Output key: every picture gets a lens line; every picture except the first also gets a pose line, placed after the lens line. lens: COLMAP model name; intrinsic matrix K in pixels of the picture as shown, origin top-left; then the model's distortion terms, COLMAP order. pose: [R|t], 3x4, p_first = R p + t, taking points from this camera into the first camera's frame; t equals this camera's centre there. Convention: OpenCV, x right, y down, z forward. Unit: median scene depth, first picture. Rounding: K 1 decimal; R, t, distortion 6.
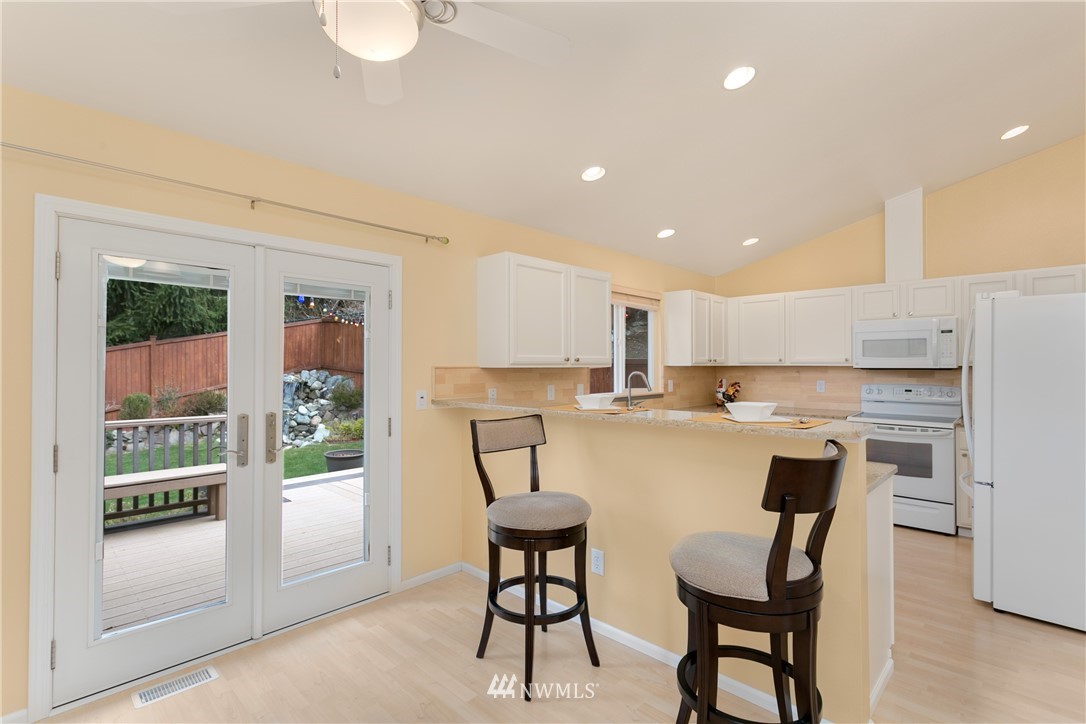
lens RADIAL K [[511.5, 0, 543.0], [0, 511.5, 362.0], [0, 0, 1]] dist [0.002458, 0.000314]
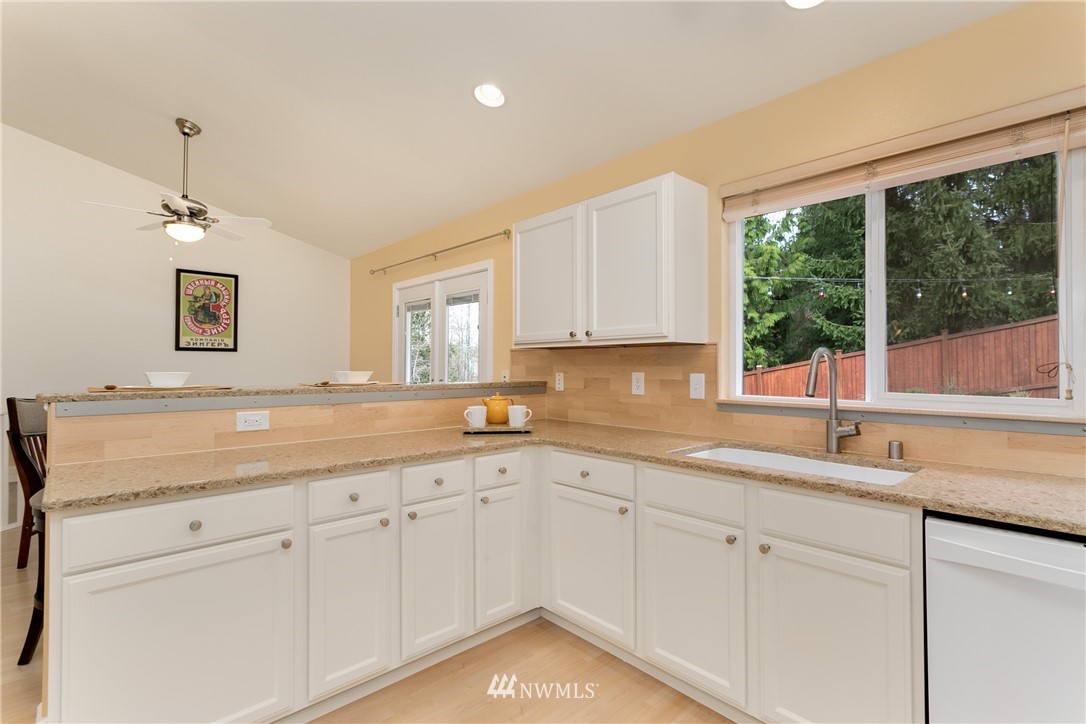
lens RADIAL K [[511.5, 0, 543.0], [0, 511.5, 362.0], [0, 0, 1]] dist [0.002458, 0.000314]
pose [[-0.058041, -0.006999, -0.998290, 0.574873], [0.005170, 0.999960, -0.007312, 0.028954], [0.998301, -0.005586, -0.058002, 0.743650]]
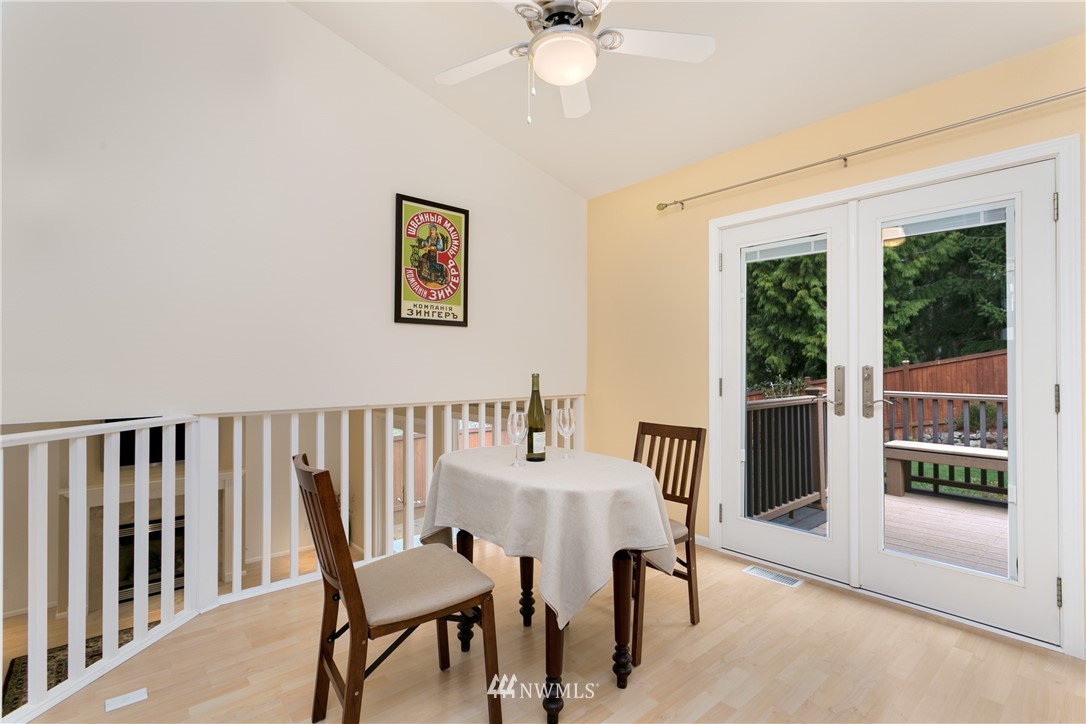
lens RADIAL K [[511.5, 0, 543.0], [0, 511.5, 362.0], [0, 0, 1]] dist [0.002458, 0.000314]
pose [[-0.083647, -0.007936, -0.996464, 0.258051], [0.006883, 0.999940, -0.008542, 0.049891], [0.996472, -0.007573, -0.083588, 0.241356]]
